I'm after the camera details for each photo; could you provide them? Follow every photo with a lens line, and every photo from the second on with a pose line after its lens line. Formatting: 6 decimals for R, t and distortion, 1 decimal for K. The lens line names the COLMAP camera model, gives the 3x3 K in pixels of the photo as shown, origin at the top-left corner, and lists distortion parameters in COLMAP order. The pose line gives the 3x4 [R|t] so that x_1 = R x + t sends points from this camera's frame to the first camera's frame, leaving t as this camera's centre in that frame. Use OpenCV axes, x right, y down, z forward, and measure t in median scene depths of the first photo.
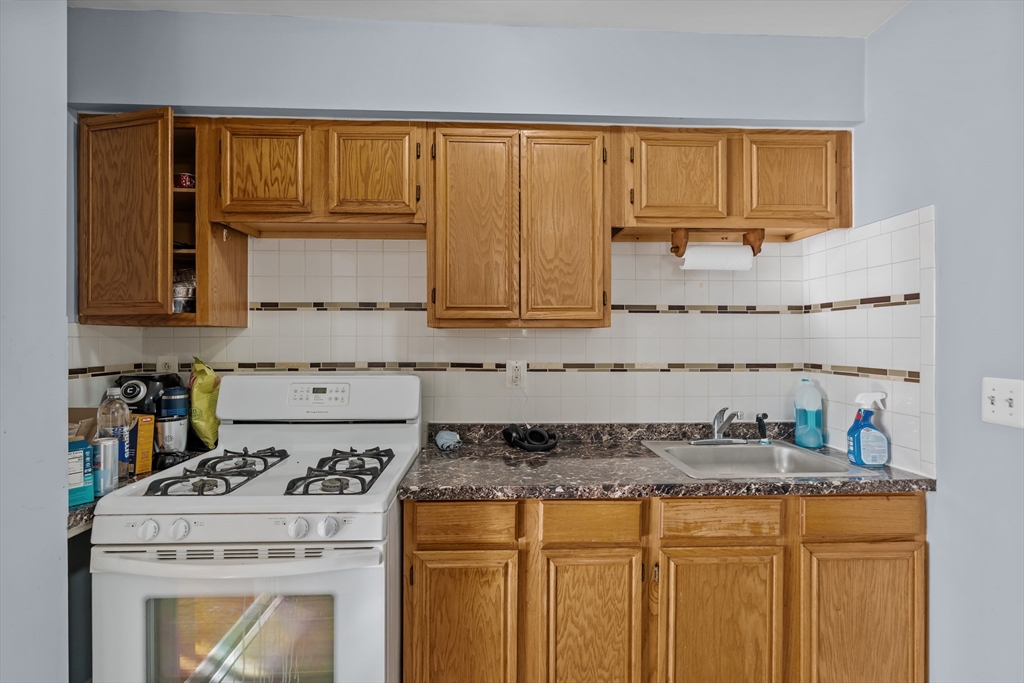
lens RADIAL K [[467.2, 0, 512.2], [0, 467.2, 336.1], [0, 0, 1]] dist [-0.005010, -0.000494]
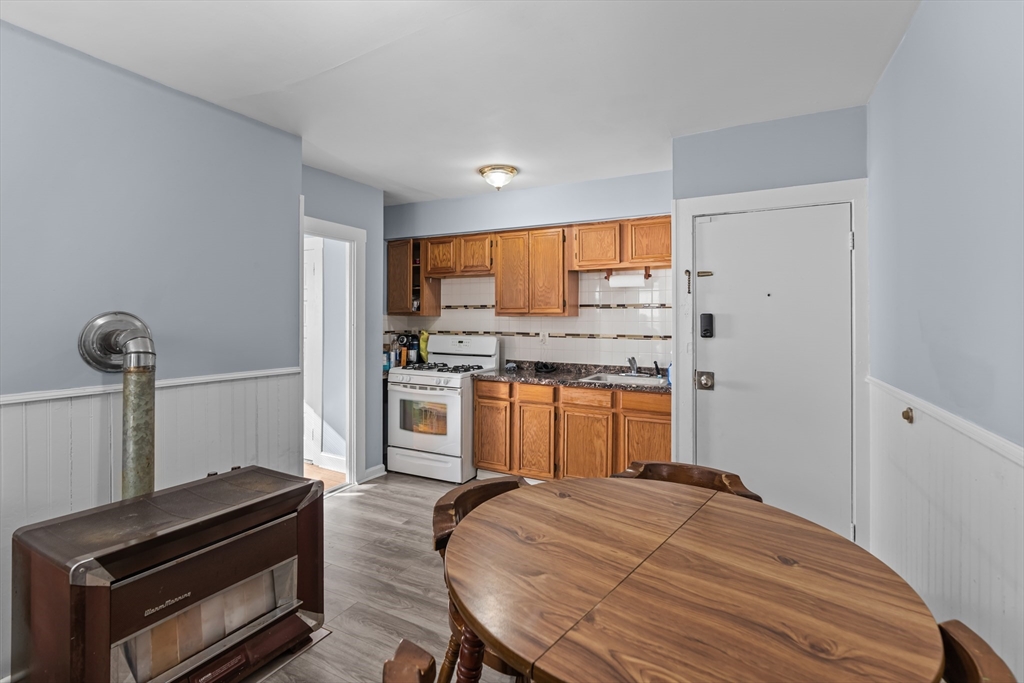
lens RADIAL K [[477.0, 0, 512.6], [0, 477.0, 315.7], [0, 0, 1]] dist [0.001439, 0.000126]
pose [[0.866880, -0.001641, -0.498515, 1.130099], [-0.002143, 0.999973, -0.007018, -0.004750], [0.498513, 0.007152, 0.866853, -1.094294]]
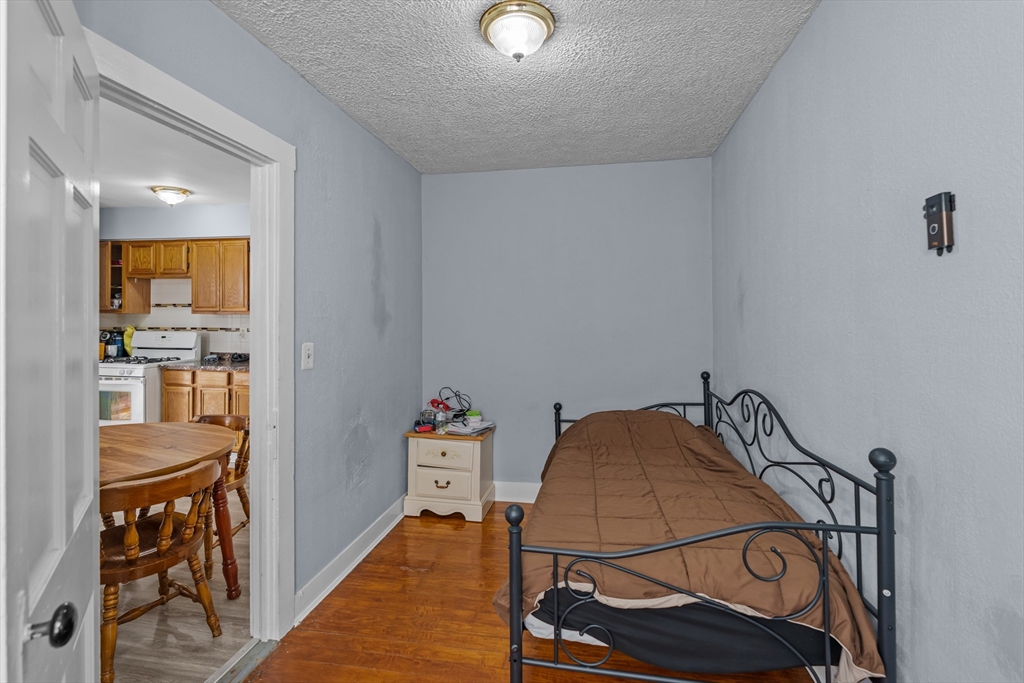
lens RADIAL K [[477.0, 0, 512.6], [0, 477.0, 315.7], [0, 0, 1]] dist [0.001439, 0.000126]
pose [[0.975628, 0.001461, -0.219424, 2.285228], [-0.001585, 0.999999, -0.000392, -0.010085], [0.219424, 0.000730, 0.975629, -1.327945]]
